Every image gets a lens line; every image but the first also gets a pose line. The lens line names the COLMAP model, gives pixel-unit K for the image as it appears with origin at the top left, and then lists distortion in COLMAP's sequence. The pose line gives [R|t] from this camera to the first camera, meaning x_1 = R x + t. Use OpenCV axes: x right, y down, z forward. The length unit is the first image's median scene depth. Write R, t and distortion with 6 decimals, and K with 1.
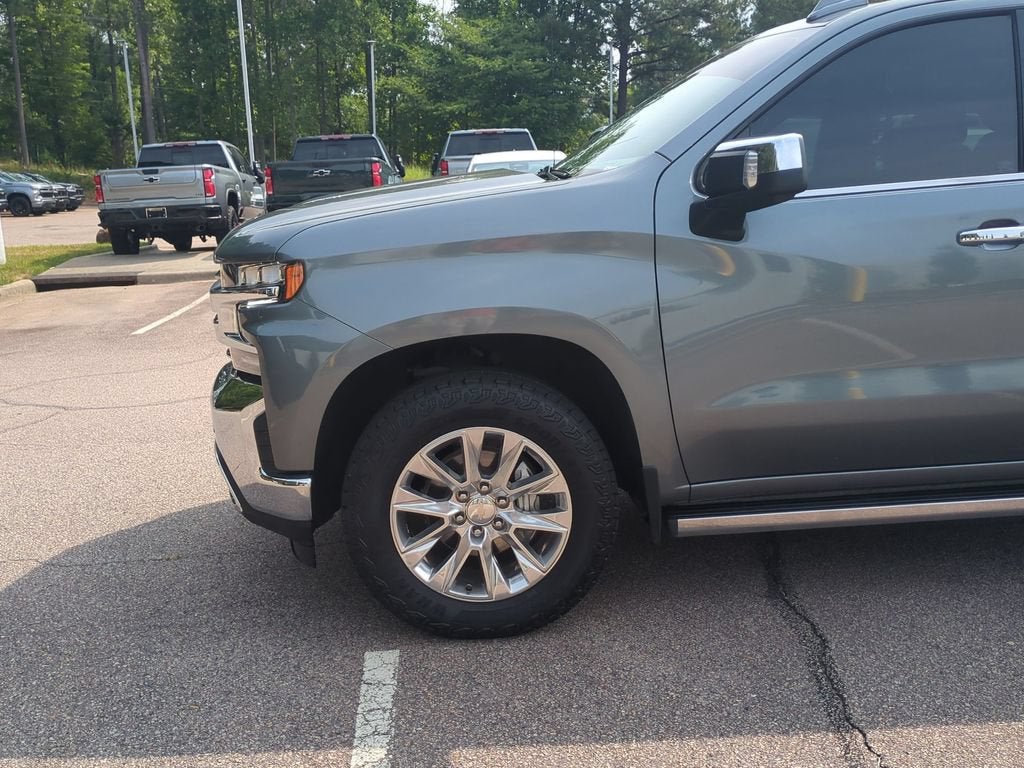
lens RADIAL K [[1075.7, 0, 512.0], [0, 1075.7, 384.0], [0, 0, 1]] dist [0.015606, -0.022805]
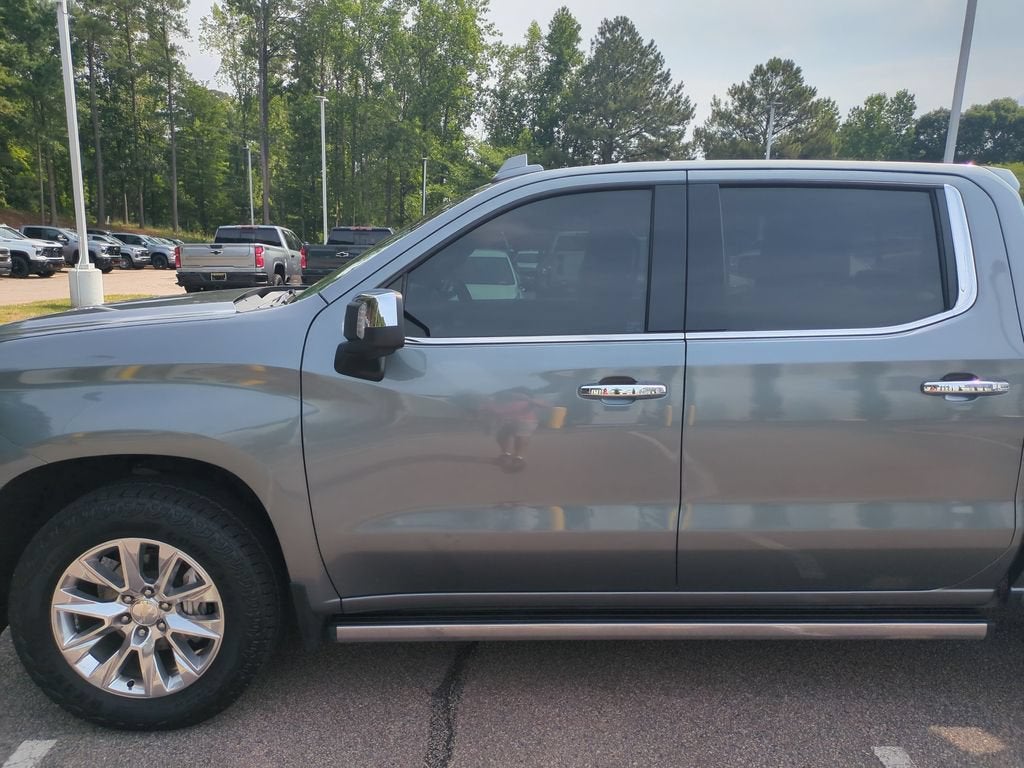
lens RADIAL K [[765.2, 0, 511.7], [0, 765.2, 375.7], [0, 0, 1]] dist [0.022481, -0.007779]
pose [[0.998148, 0.058120, -0.017972, 0.338610], [-0.058737, 0.997625, -0.035965, -0.113179], [0.015839, 0.036954, 0.999191, 0.222912]]
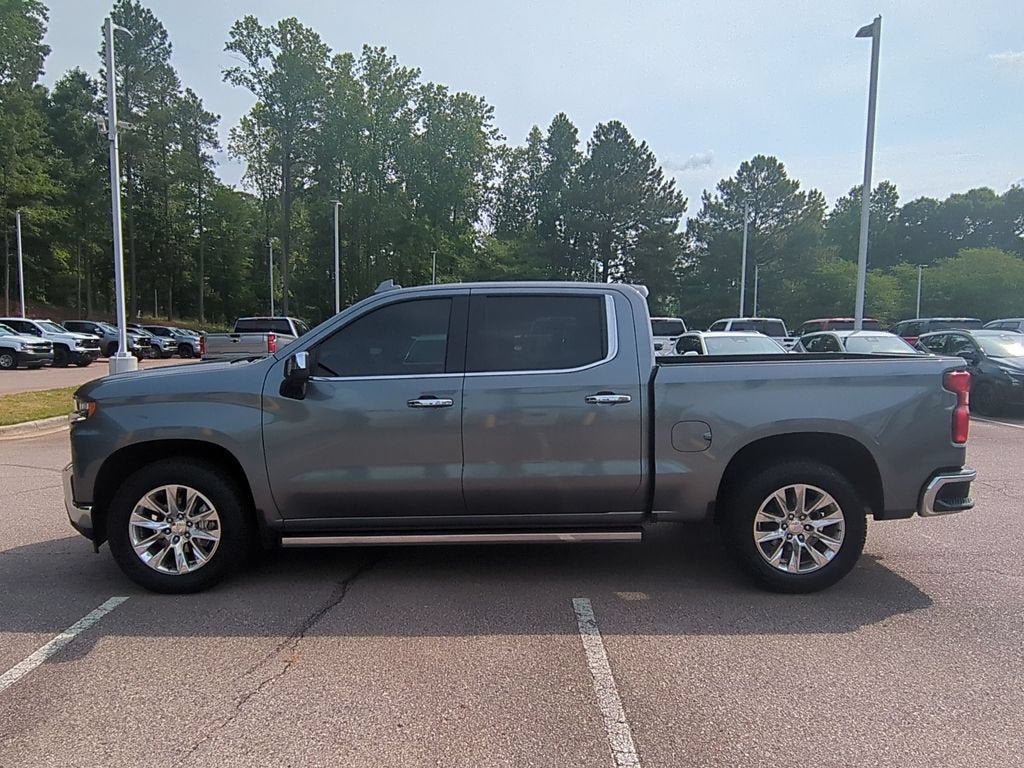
lens RADIAL K [[757.3, 0, 516.3], [0, 757.3, 385.7], [0, 0, 1]] dist [0.005917, 0.002063]
pose [[0.998420, 0.041602, -0.037783, 0.642339], [-0.046226, 0.990287, -0.131130, 0.011535], [0.031961, 0.132669, 0.990645, -0.417453]]
